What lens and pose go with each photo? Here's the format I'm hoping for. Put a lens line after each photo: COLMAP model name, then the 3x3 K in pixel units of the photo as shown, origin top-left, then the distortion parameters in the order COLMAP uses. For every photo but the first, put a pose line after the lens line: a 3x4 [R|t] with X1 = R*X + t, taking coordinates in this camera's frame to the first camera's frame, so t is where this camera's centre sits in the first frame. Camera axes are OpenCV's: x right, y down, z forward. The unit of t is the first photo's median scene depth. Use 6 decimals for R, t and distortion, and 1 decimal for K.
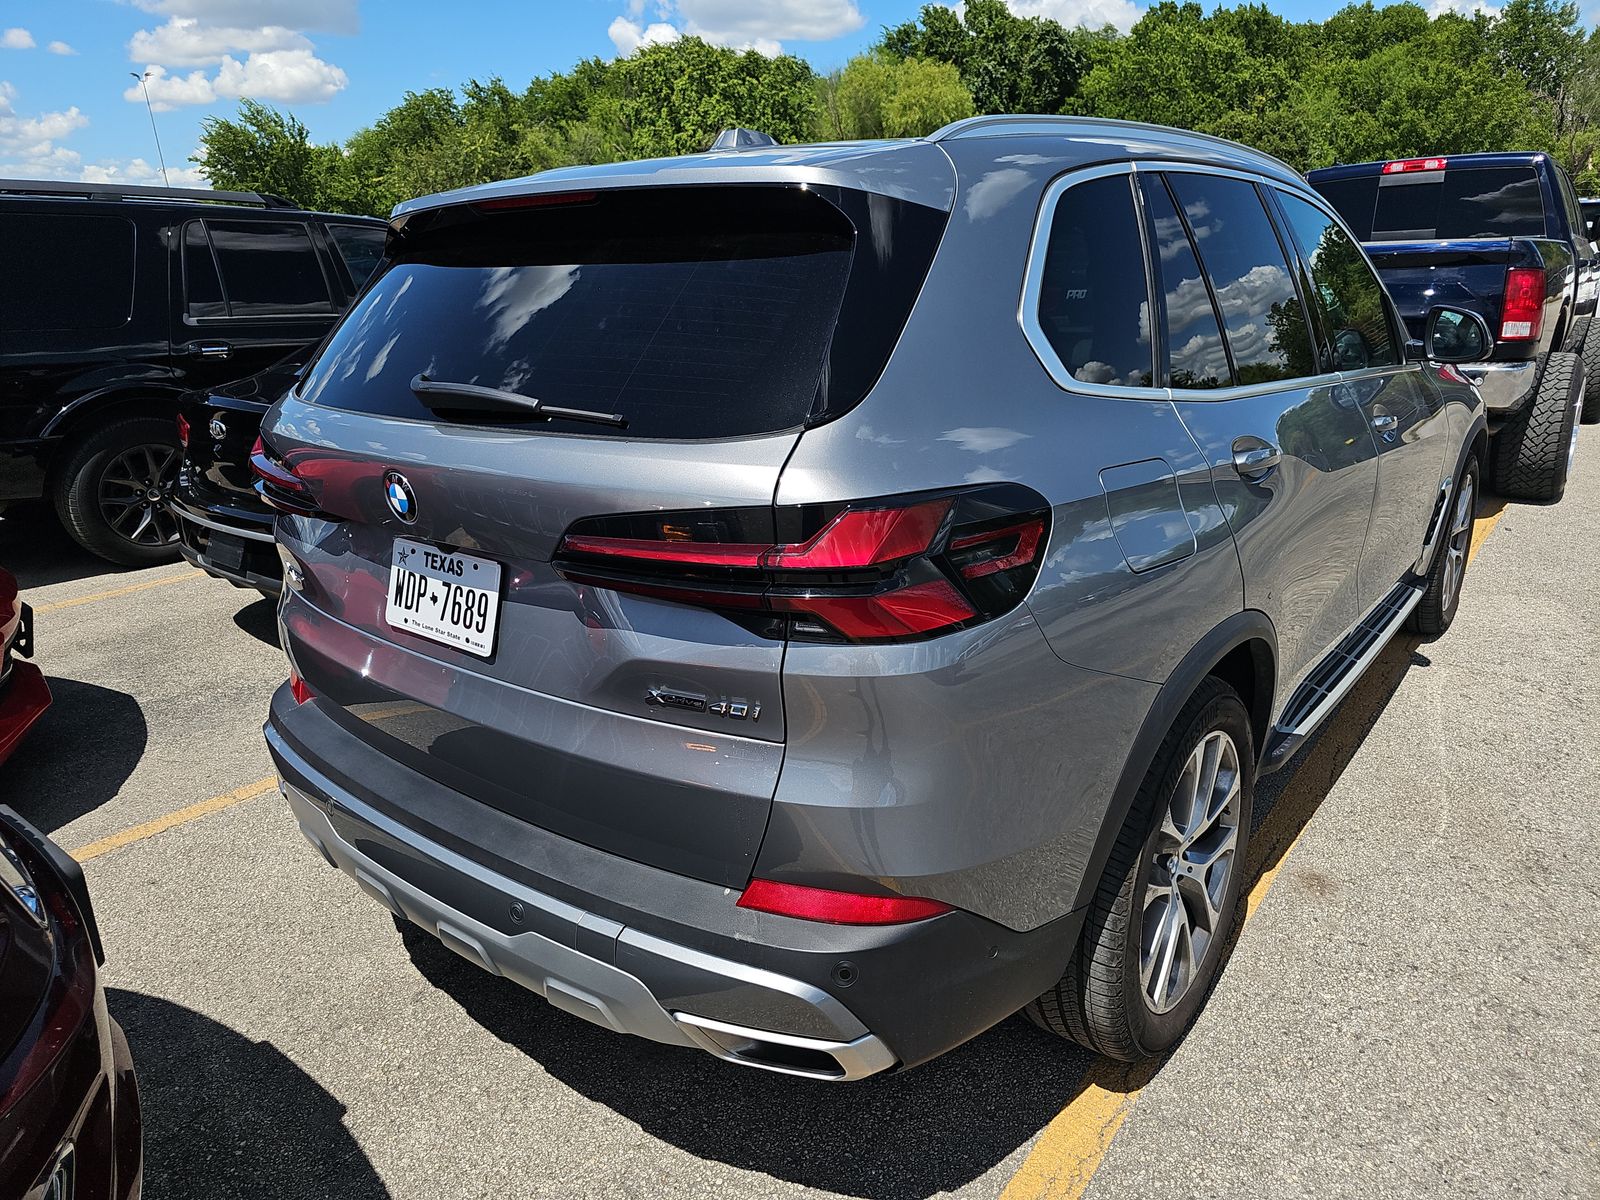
lens RADIAL K [[1070.2, 0, 790.2], [0, 1070.2, 609.9], [0, 0, 1]] dist [0.027920, -0.016355]
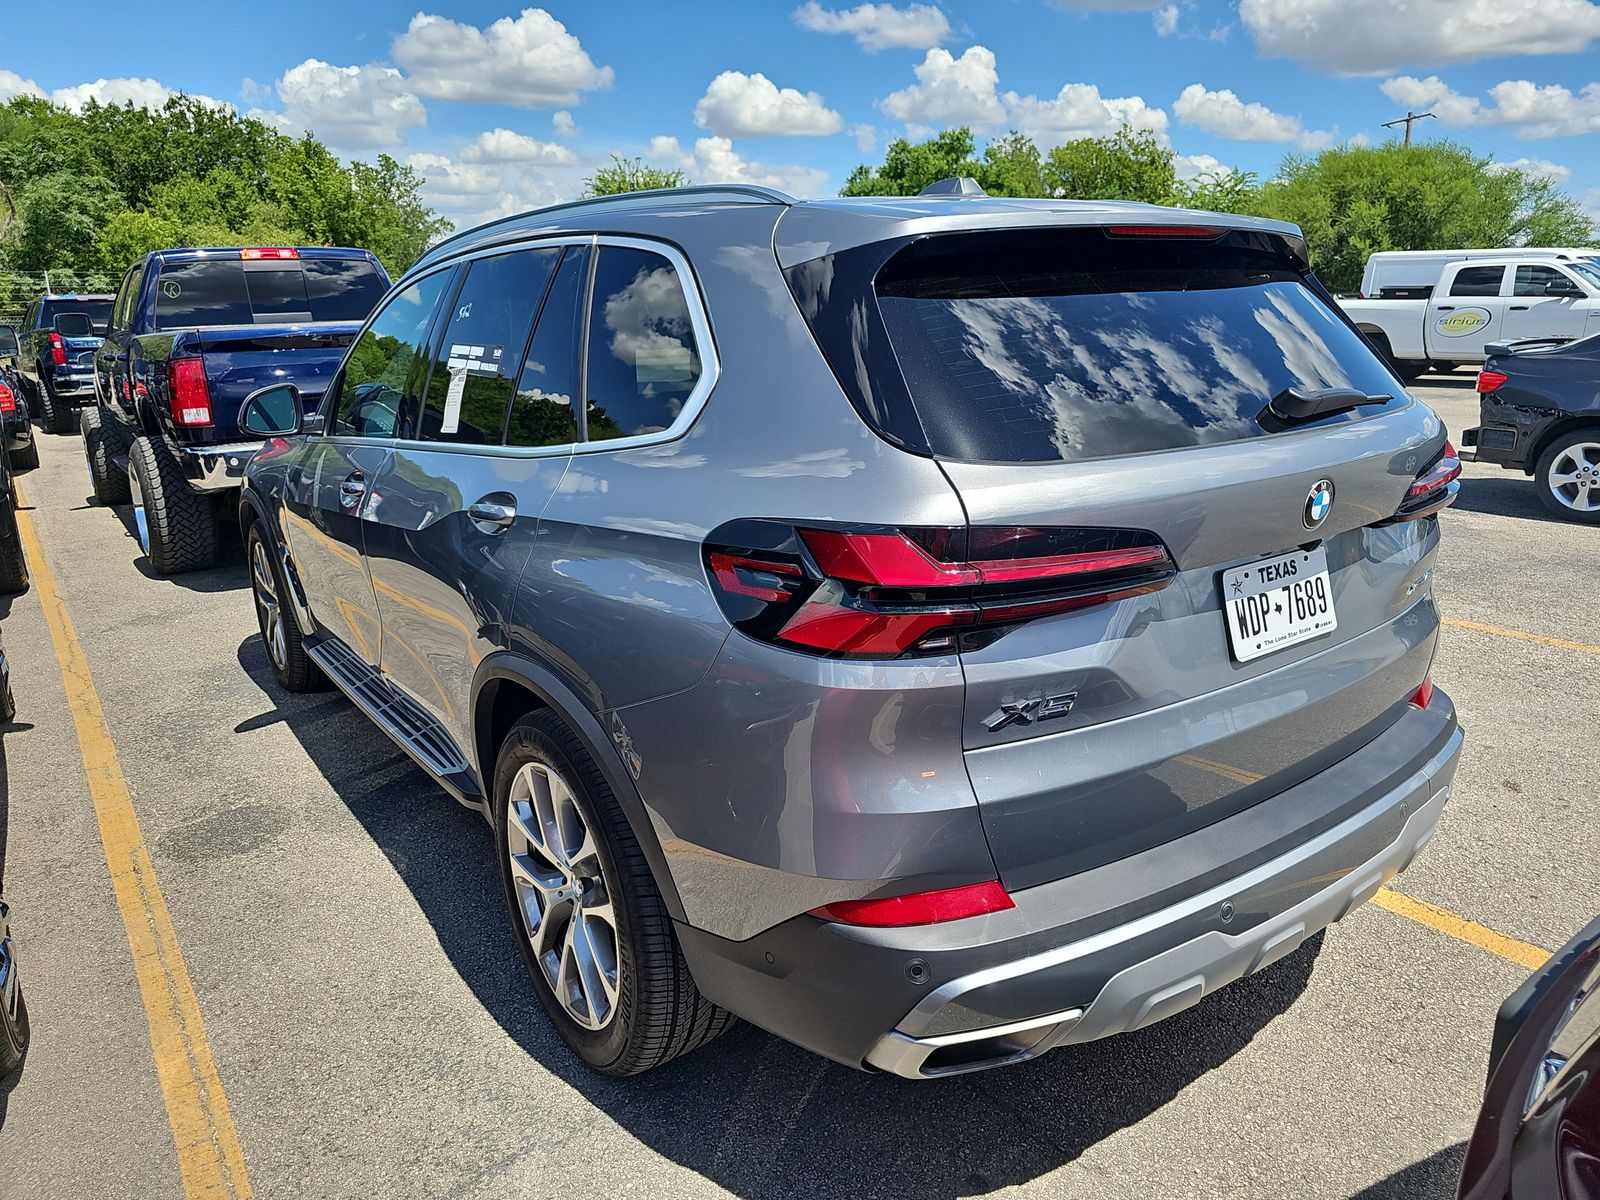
lens RADIAL K [[1046.9, 0, 800.0], [0, 1046.9, 600.0], [0, 0, 1]] dist [0.102869, -0.082802]
pose [[0.267087, -0.238687, 0.933645, -0.138813], [0.322767, 0.935039, 0.146710, -0.031115], [-0.908012, 0.262165, 0.326777, 0.107458]]
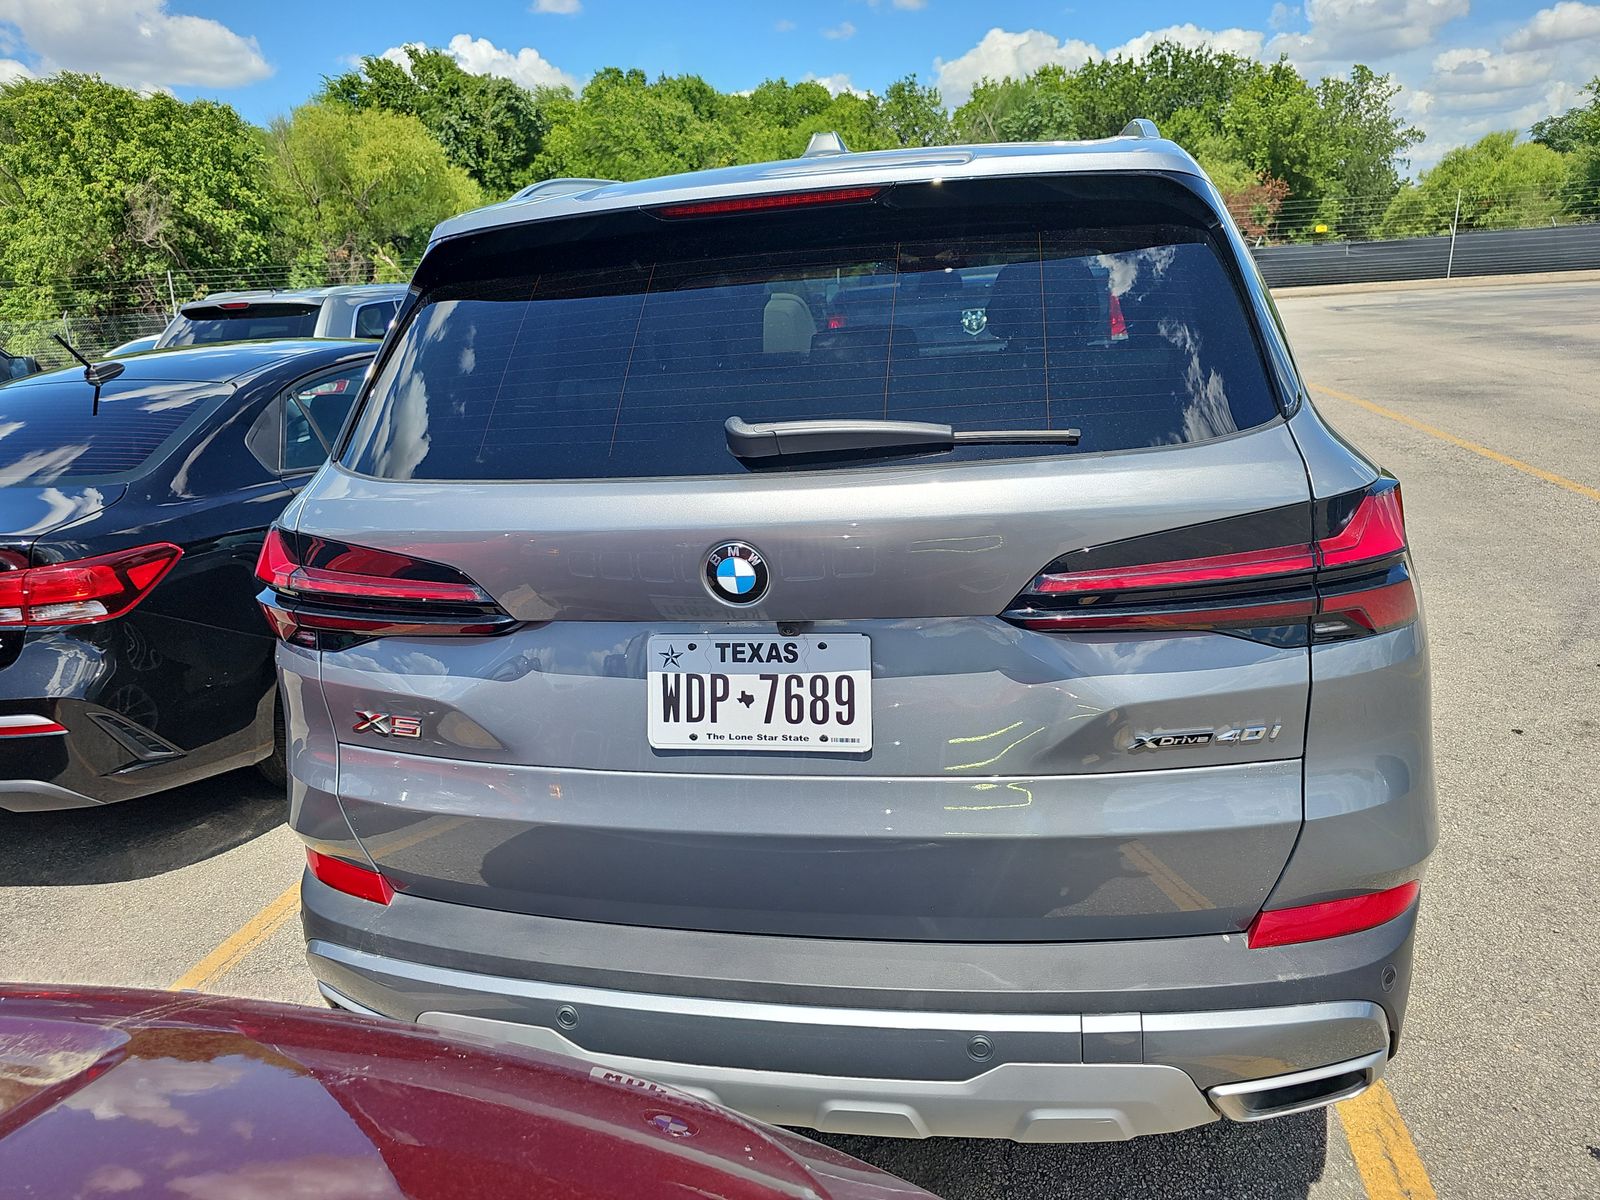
lens RADIAL K [[1070.2, 0, 790.2], [0, 1070.2, 609.9], [0, 0, 1]] dist [0.027920, -0.016355]
pose [[0.880420, -0.168029, 0.443427, -0.063761], [0.188842, 0.982003, -0.002832, -0.006603], [-0.434971, 0.086231, 0.896306, 0.027481]]
